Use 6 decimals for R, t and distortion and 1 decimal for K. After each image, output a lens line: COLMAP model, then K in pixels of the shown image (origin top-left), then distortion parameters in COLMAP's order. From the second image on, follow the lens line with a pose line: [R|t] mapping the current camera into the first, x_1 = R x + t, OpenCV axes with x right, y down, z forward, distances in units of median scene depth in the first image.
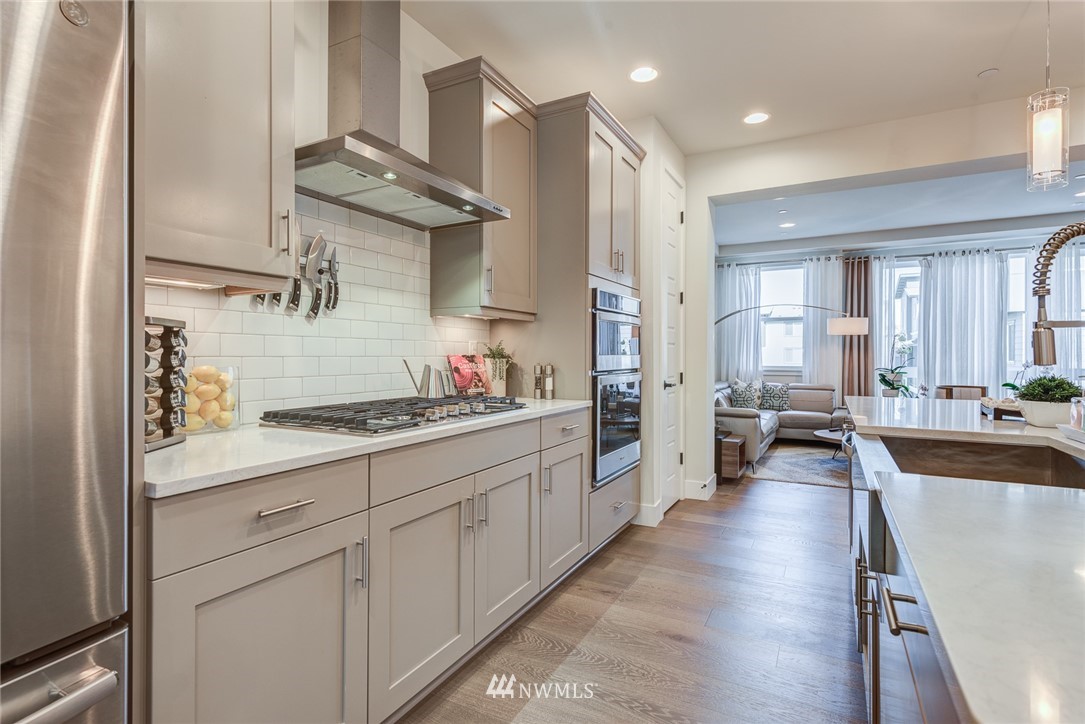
lens RADIAL K [[538.2, 0, 543.1], [0, 538.2, 356.9], [0, 0, 1]] dist [0.015461, -0.000158]
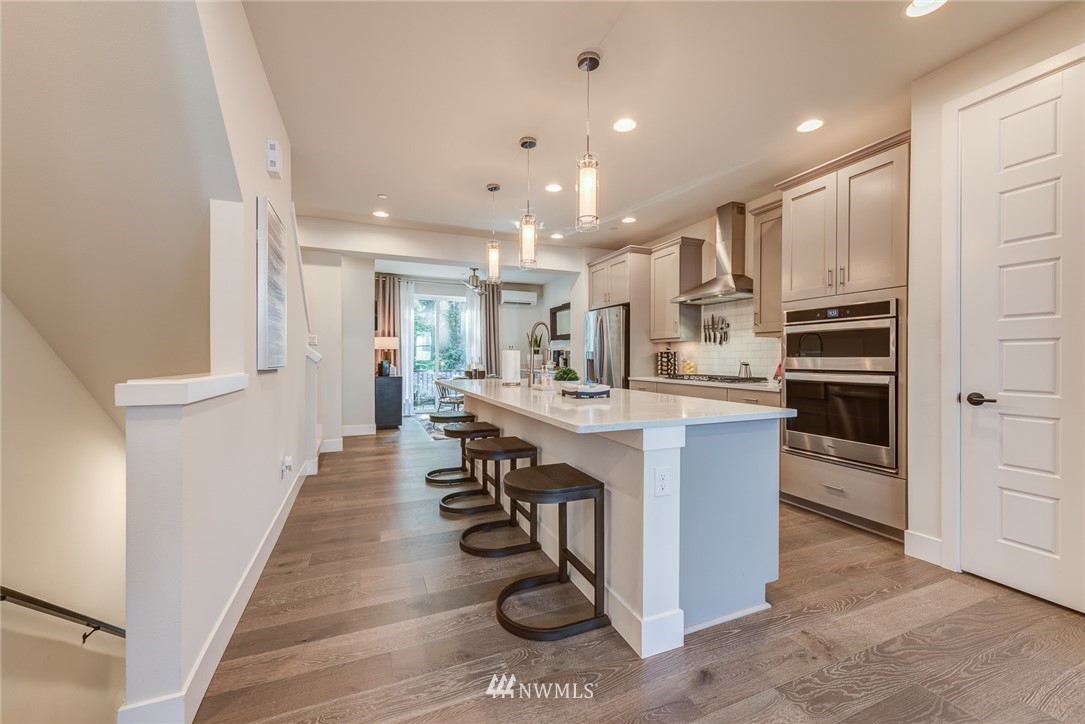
lens RADIAL K [[427.6, 0, 544.5], [0, 427.6, 360.7], [0, 0, 1]] dist [0.010083, -0.000171]
pose [[-0.628406, 0.005058, -0.777869, 1.756835], [-0.002496, 0.999961, 0.008518, -0.005538], [0.777882, 0.007294, -0.628368, 1.539579]]
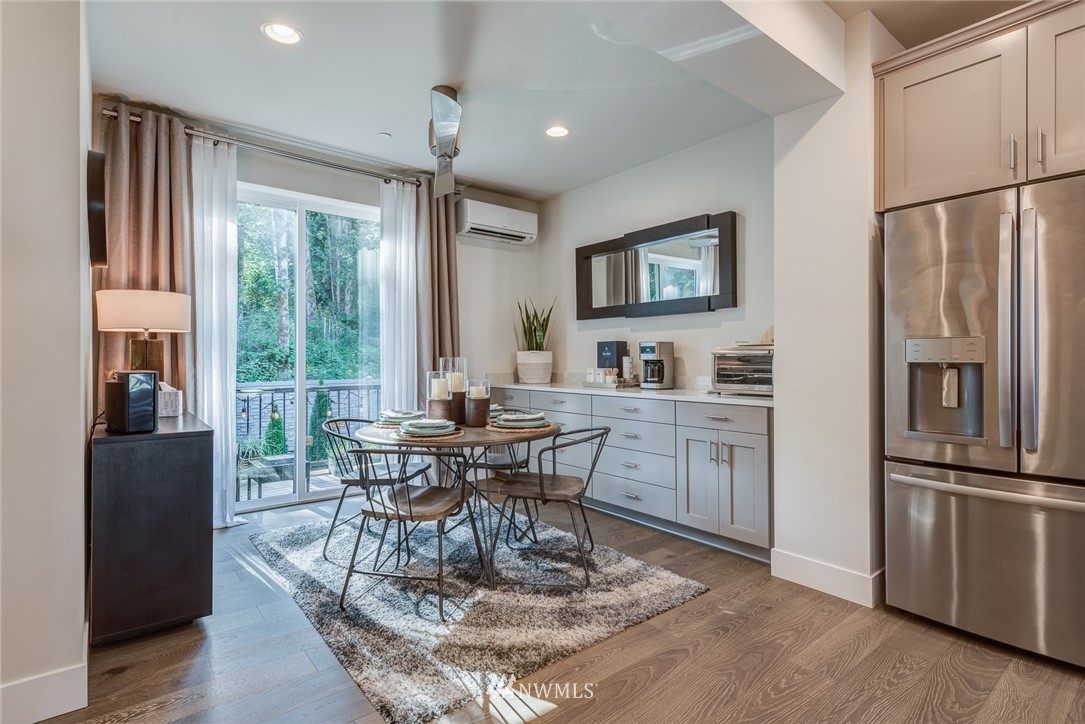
lens RADIAL K [[538.2, 0, 543.1], [0, 538.2, 356.9], [0, 0, 1]] dist [0.015461, -0.000158]
pose [[-0.392555, -0.002482, -0.919725, 0.747370], [-0.000472, 0.999997, -0.002497, -0.001525], [0.919728, -0.000546, -0.392555, -0.143230]]
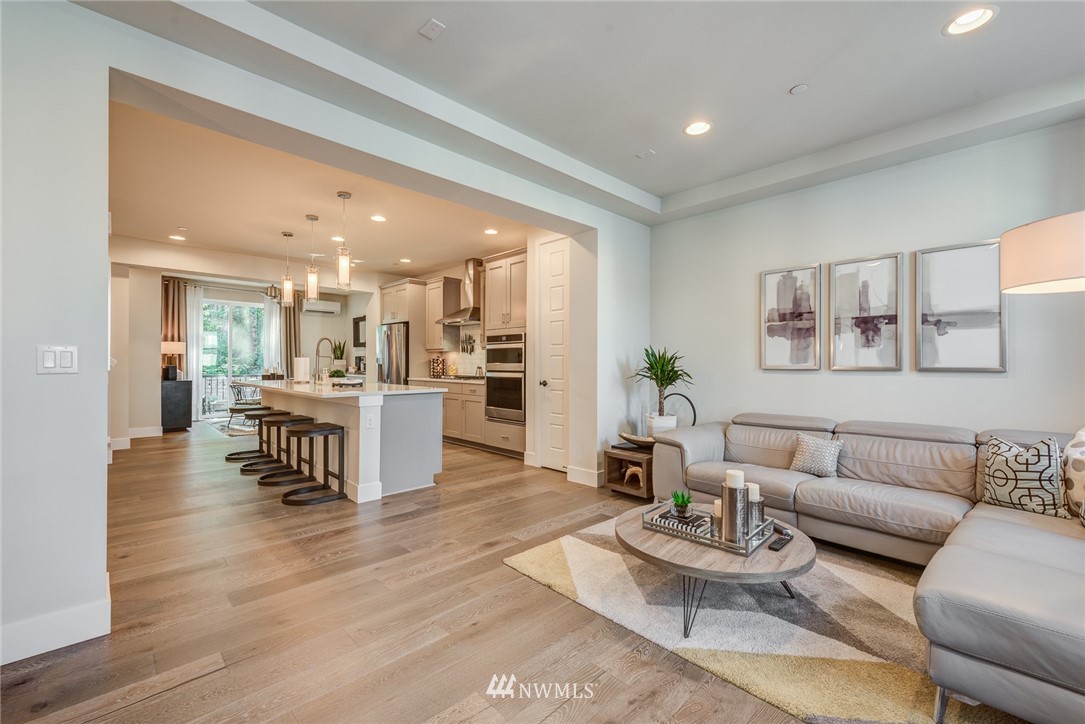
lens RADIAL K [[453.9, 0, 544.4], [0, 453.9, 363.7], [0, 0, 1]] dist [0.017478, -0.000126]
pose [[-0.305924, -0.000256, -0.952056, 2.448722], [-0.005835, 0.999982, 0.001606, -0.010104], [0.952038, 0.006047, -0.305920, 2.350551]]
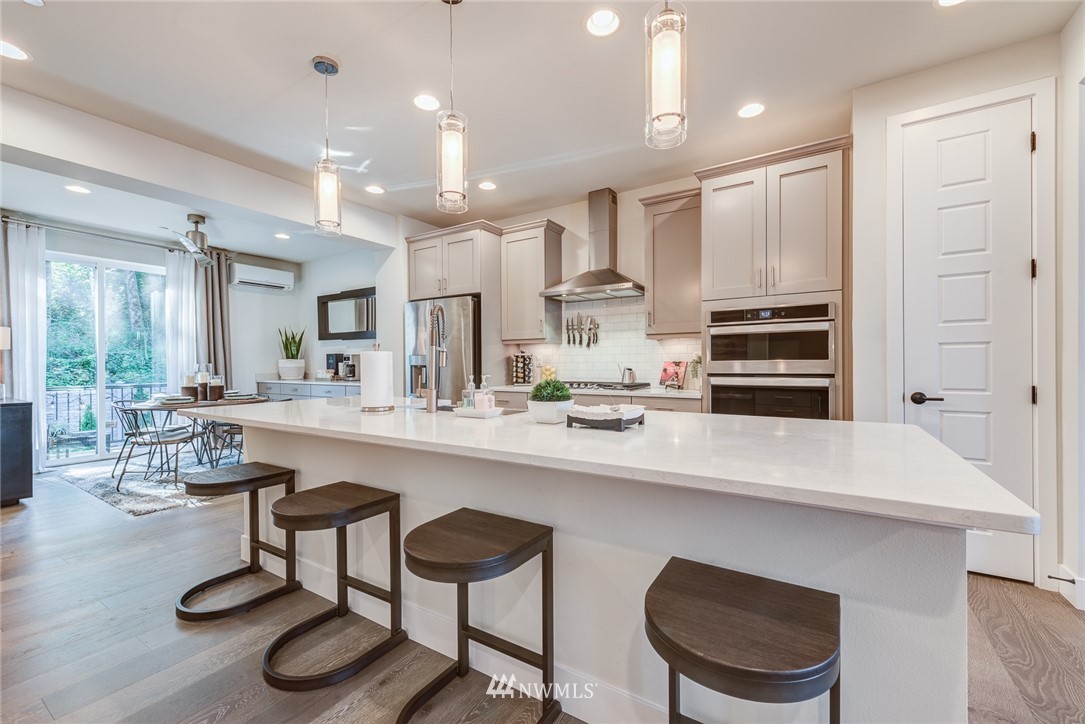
lens RADIAL K [[443.8, 0, 547.1], [0, 443.8, 364.7], [0, 0, 1]] dist [0.017067, -0.006448]
pose [[-0.074675, 0.005666, -0.997192, 1.532532], [0.004279, 0.999976, 0.005361, -0.003962], [0.997199, -0.003866, -0.074697, 0.866620]]
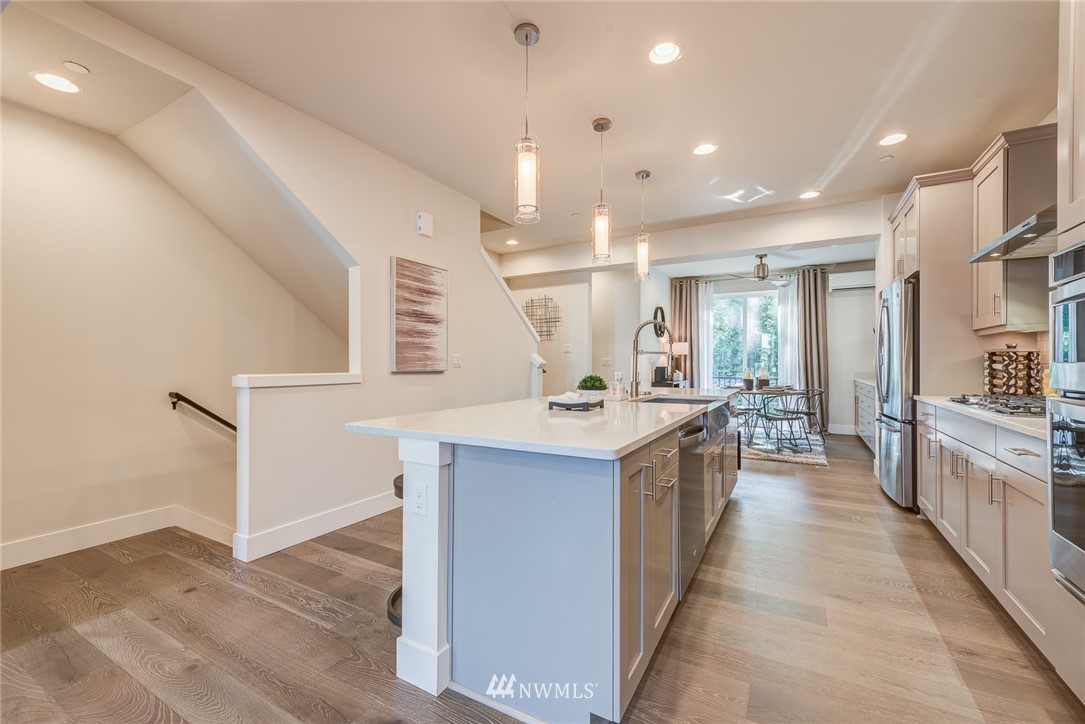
lens RADIAL K [[443.8, 0, 547.1], [0, 443.8, 364.7], [0, 0, 1]] dist [0.017067, -0.006448]
pose [[-0.999755, 0.000792, 0.022138, 0.845927], [0.000913, 0.999985, 0.005480, -0.006461], [-0.022133, 0.005499, -0.999740, 1.925847]]
